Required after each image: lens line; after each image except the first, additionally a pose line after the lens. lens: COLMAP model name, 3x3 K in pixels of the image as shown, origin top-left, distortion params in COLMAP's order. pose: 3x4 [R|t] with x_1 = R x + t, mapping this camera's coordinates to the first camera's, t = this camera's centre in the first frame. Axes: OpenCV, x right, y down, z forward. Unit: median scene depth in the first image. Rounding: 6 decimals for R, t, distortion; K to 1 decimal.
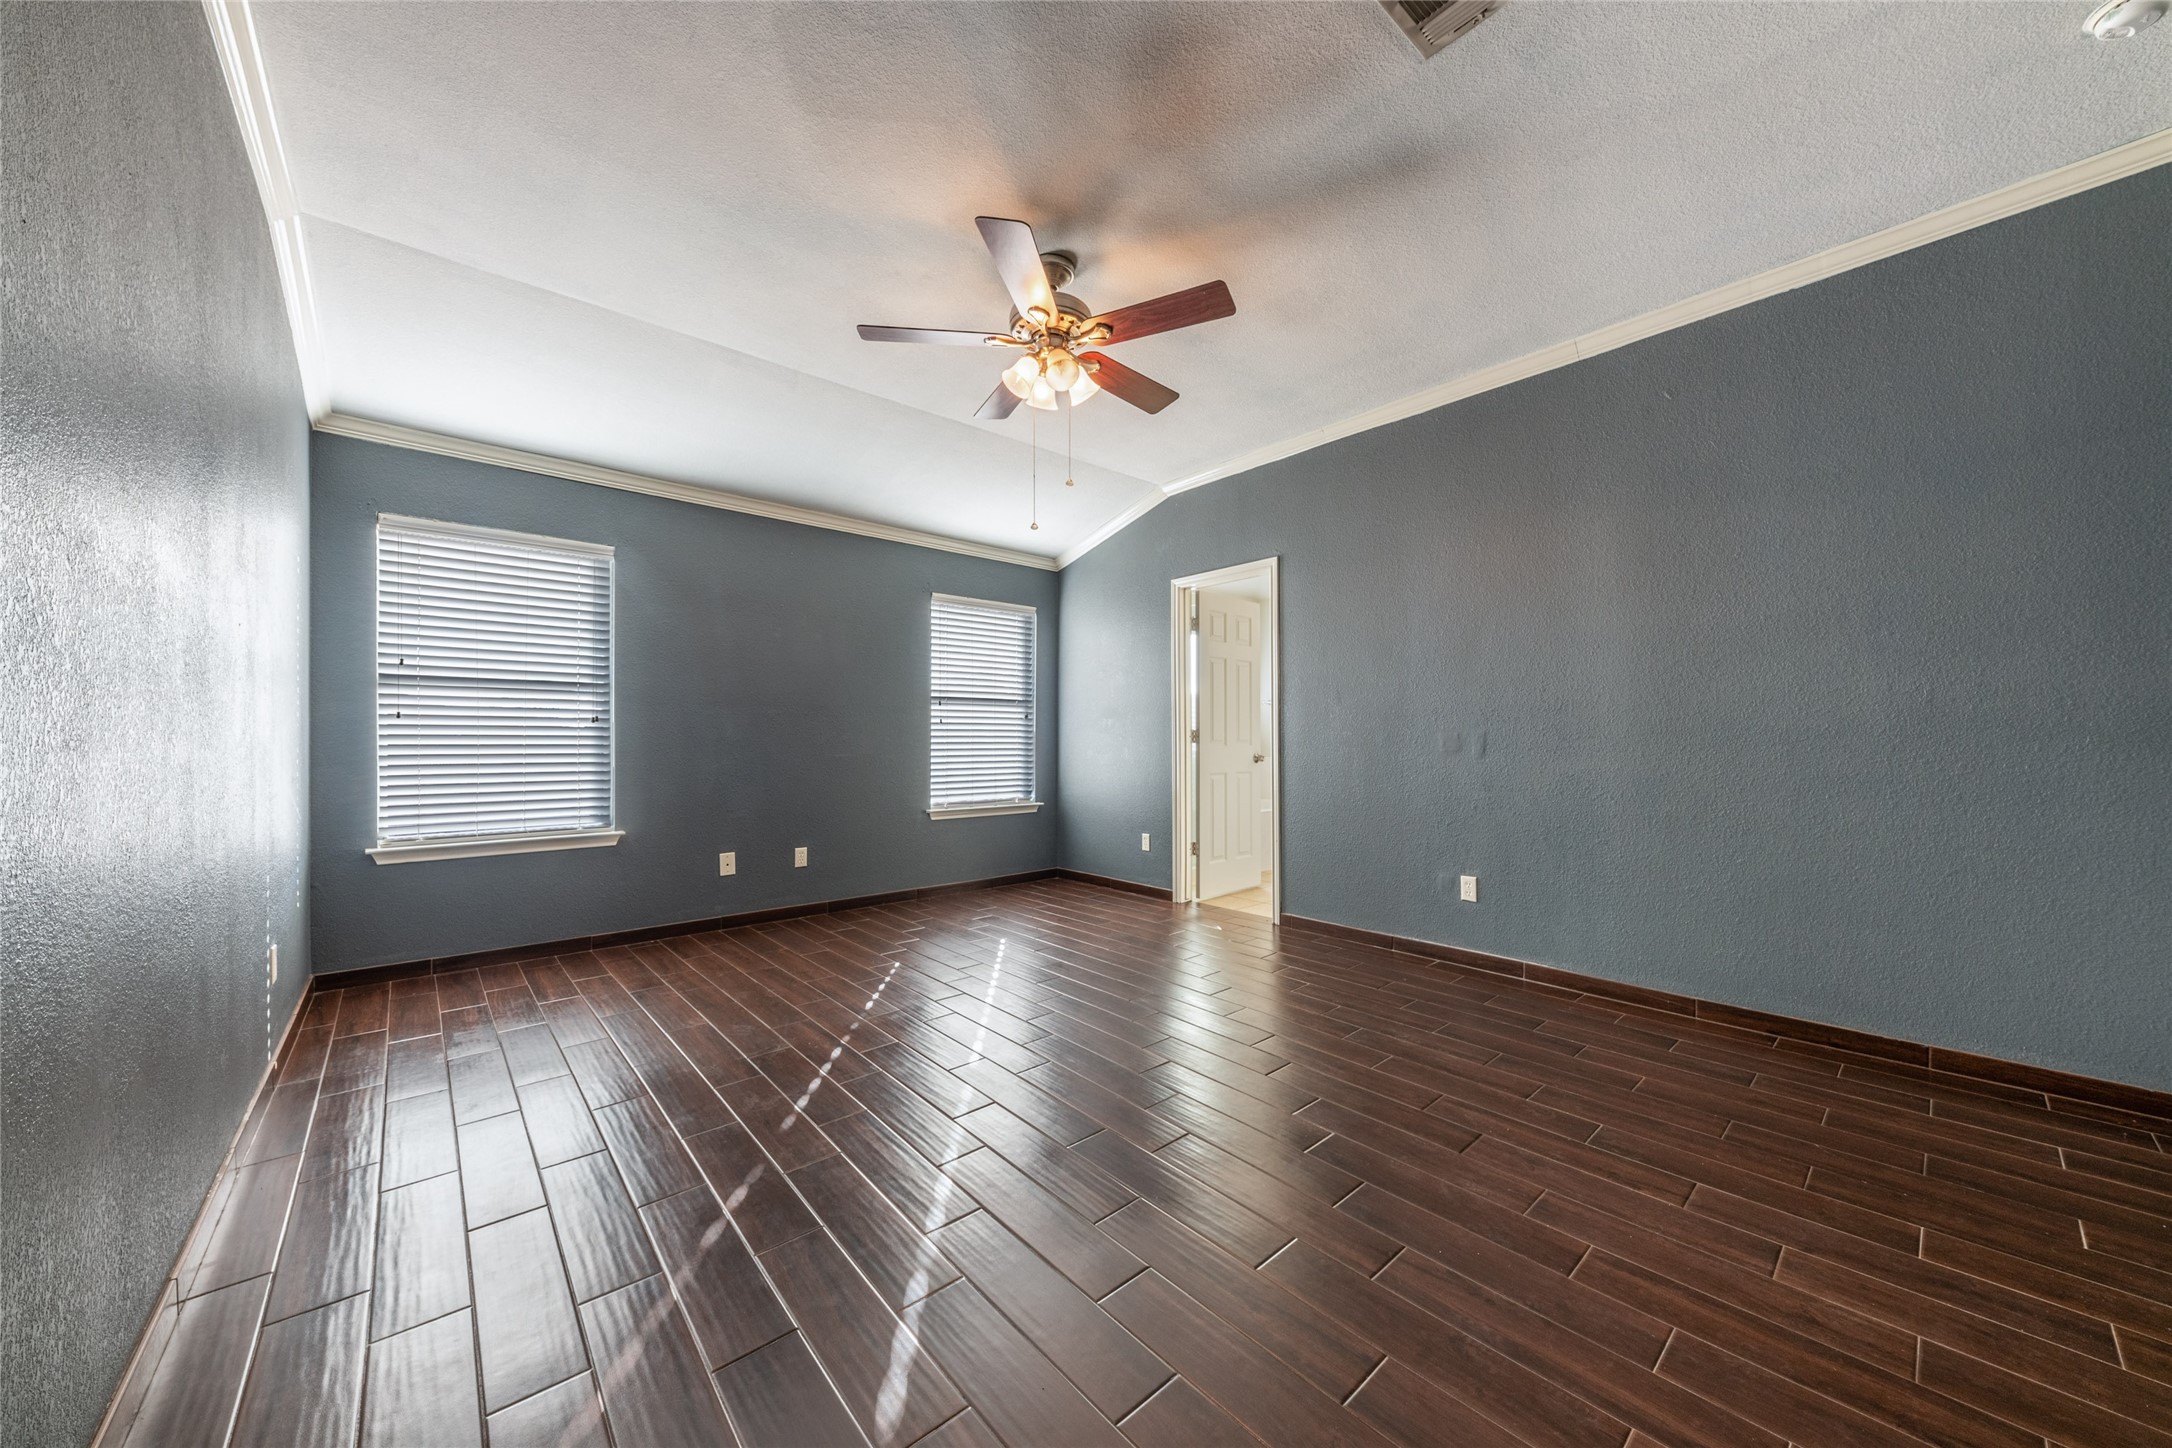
lens RADIAL K [[761.0, 0, 1100.2], [0, 761.0, 735.9], [0, 0, 1]] dist [0.000006, -0.001255]
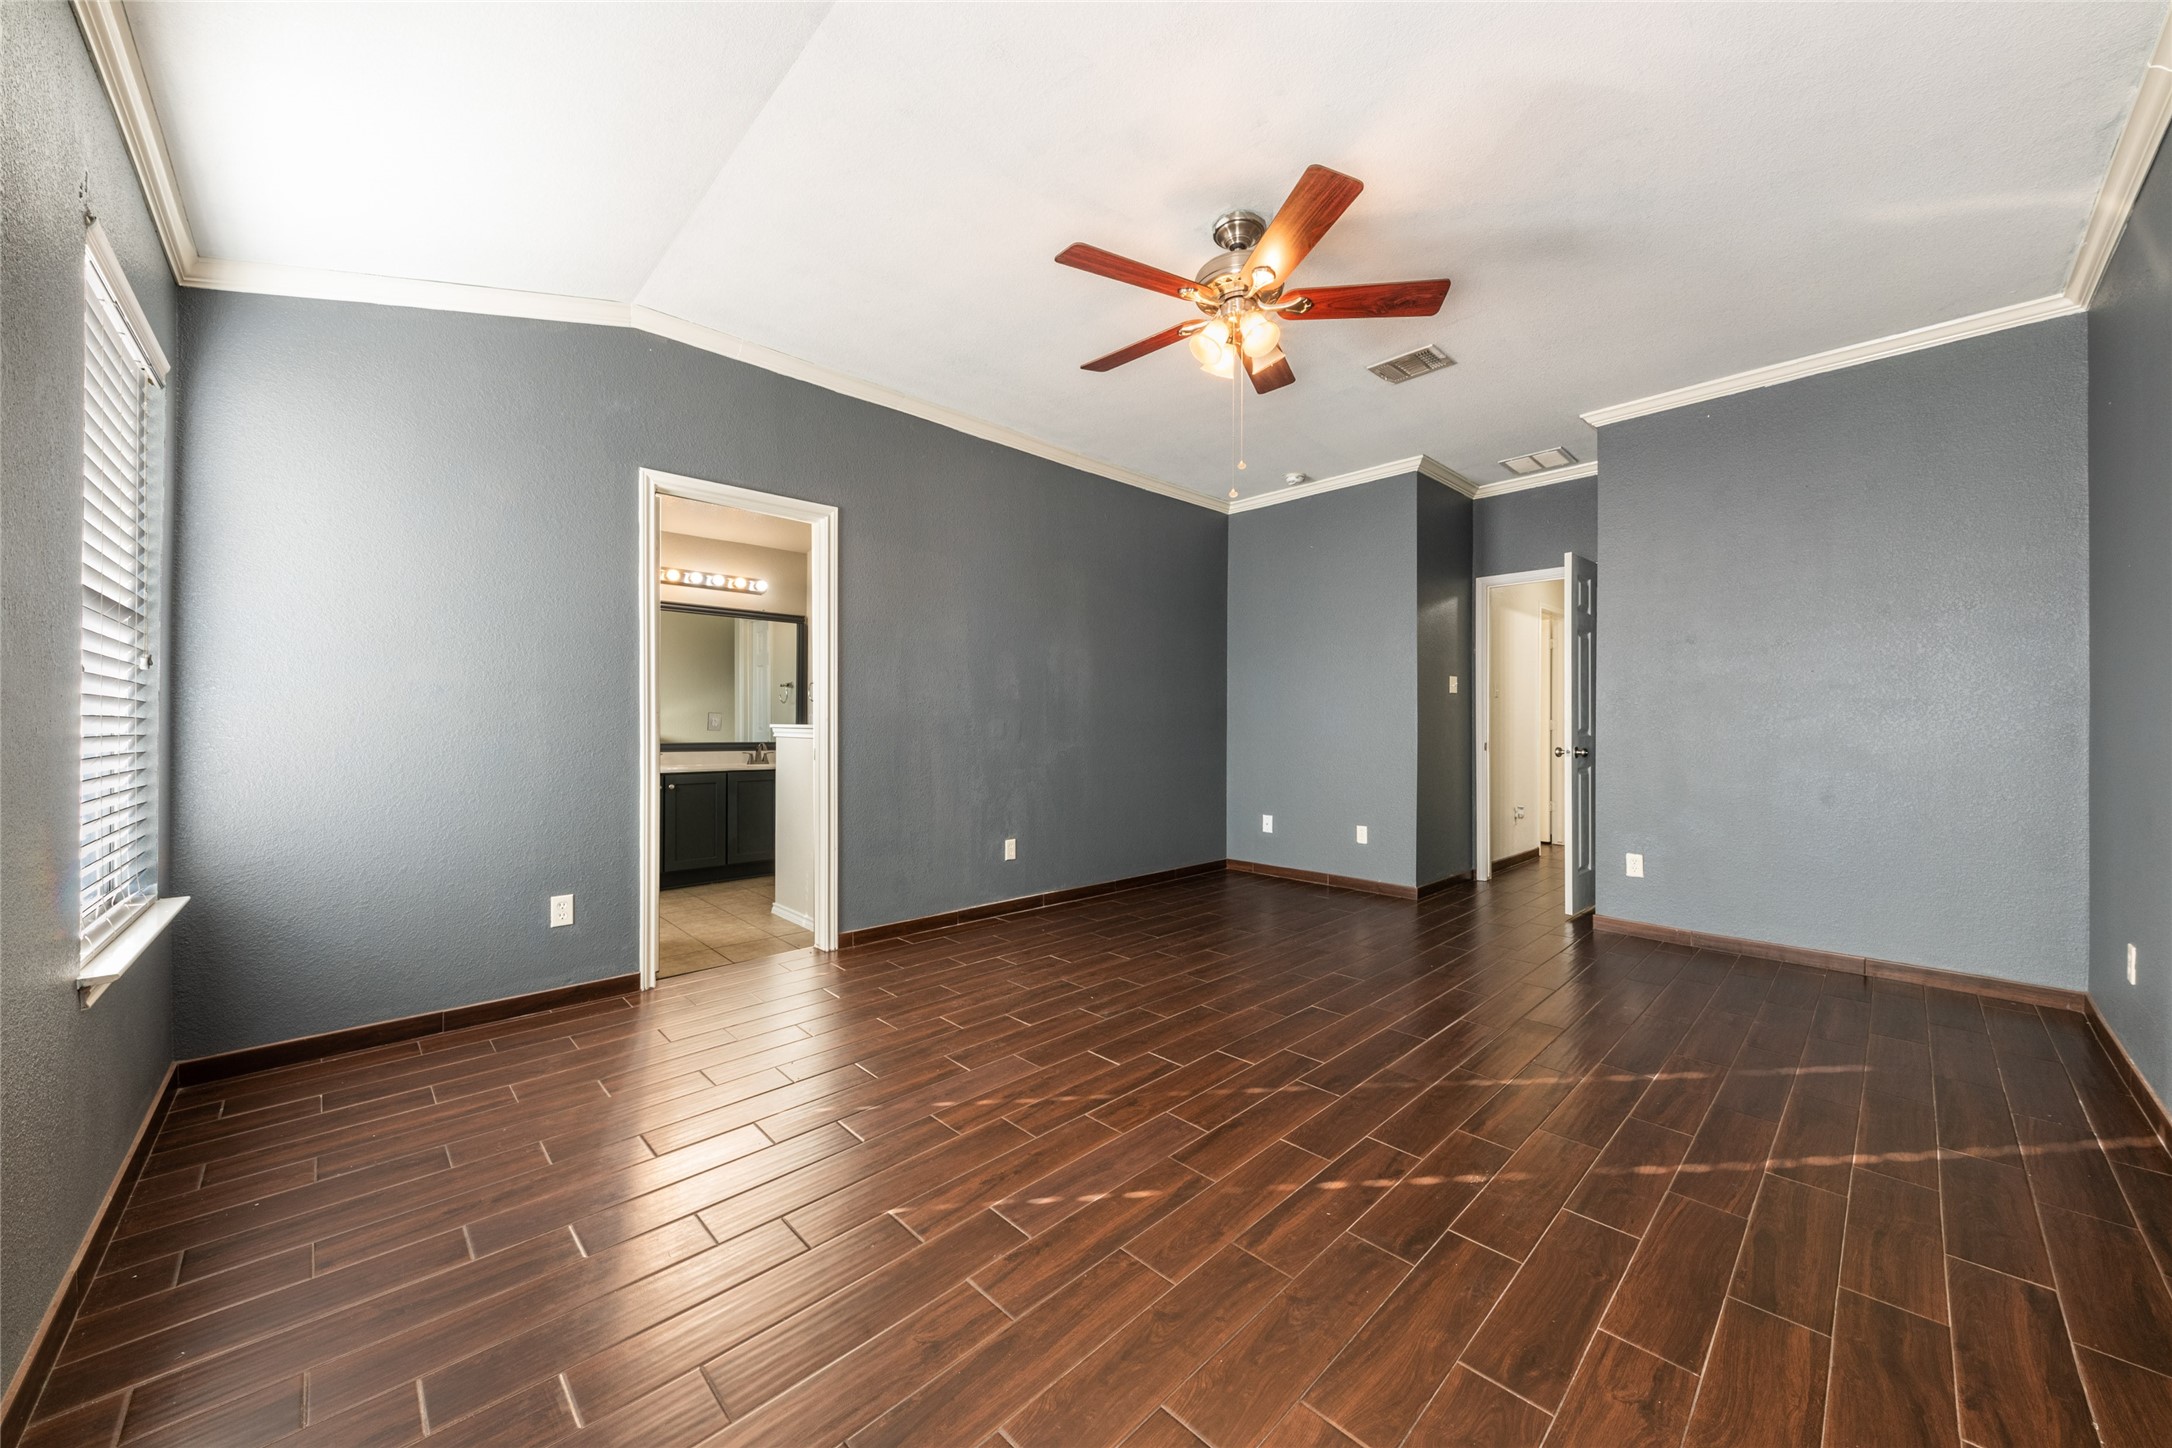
lens RADIAL K [[761.0, 0, 1098.2], [0, 761.0, 724.1], [0, 0, 1]] dist [0.000006, -0.001255]
pose [[-0.039197, 0.011898, 0.999161, -0.723834], [-0.001345, 0.999928, -0.011960, 0.013380], [-0.999231, -0.001813, -0.039178, 0.883919]]
